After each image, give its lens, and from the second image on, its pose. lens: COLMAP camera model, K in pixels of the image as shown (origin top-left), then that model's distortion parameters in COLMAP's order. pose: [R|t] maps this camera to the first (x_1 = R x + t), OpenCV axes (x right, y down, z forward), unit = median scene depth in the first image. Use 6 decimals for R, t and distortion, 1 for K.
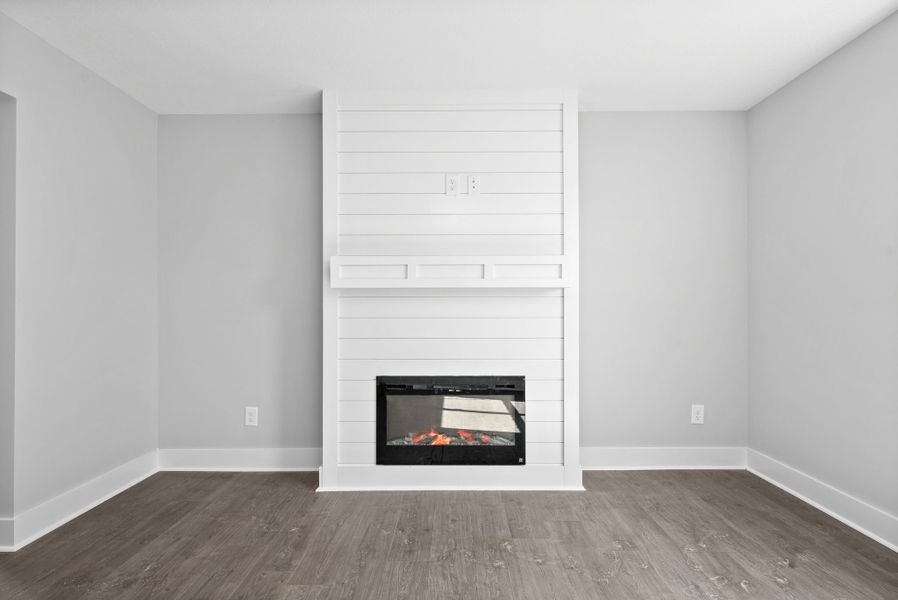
lens RADIAL K [[449.0, 0, 449.3], [0, 449.0, 305.6], [0, 0, 1]] dist [0.000350, -0.000198]
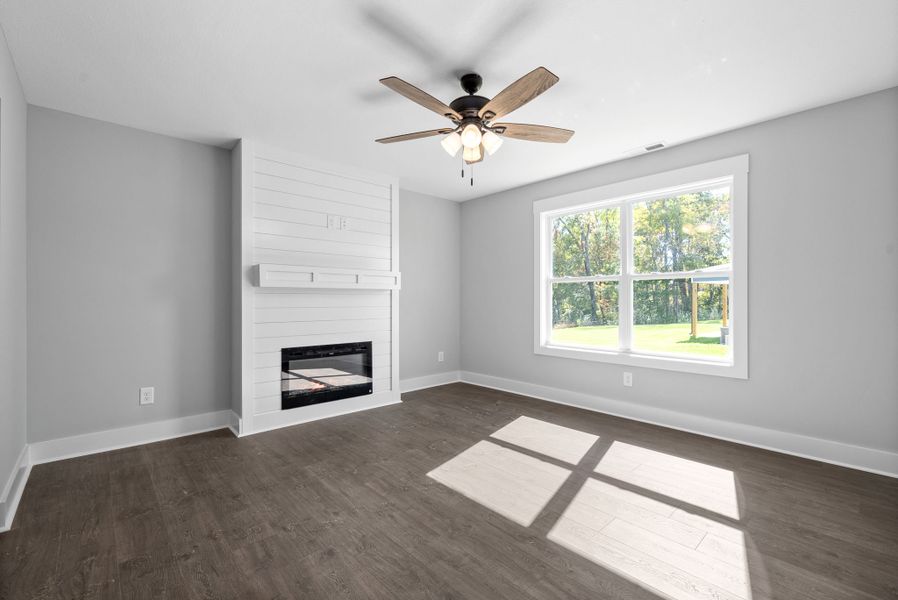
lens RADIAL K [[396.6, 0, 449.0], [0, 396.6, 300.0], [0, 0, 1]] dist [0.000368, -0.000198]
pose [[0.736314, 0.001939, 0.676637, -0.630745], [-0.003758, 0.999992, 0.001224, -0.001361], [-0.676629, -0.003444, 0.736316, -0.295941]]
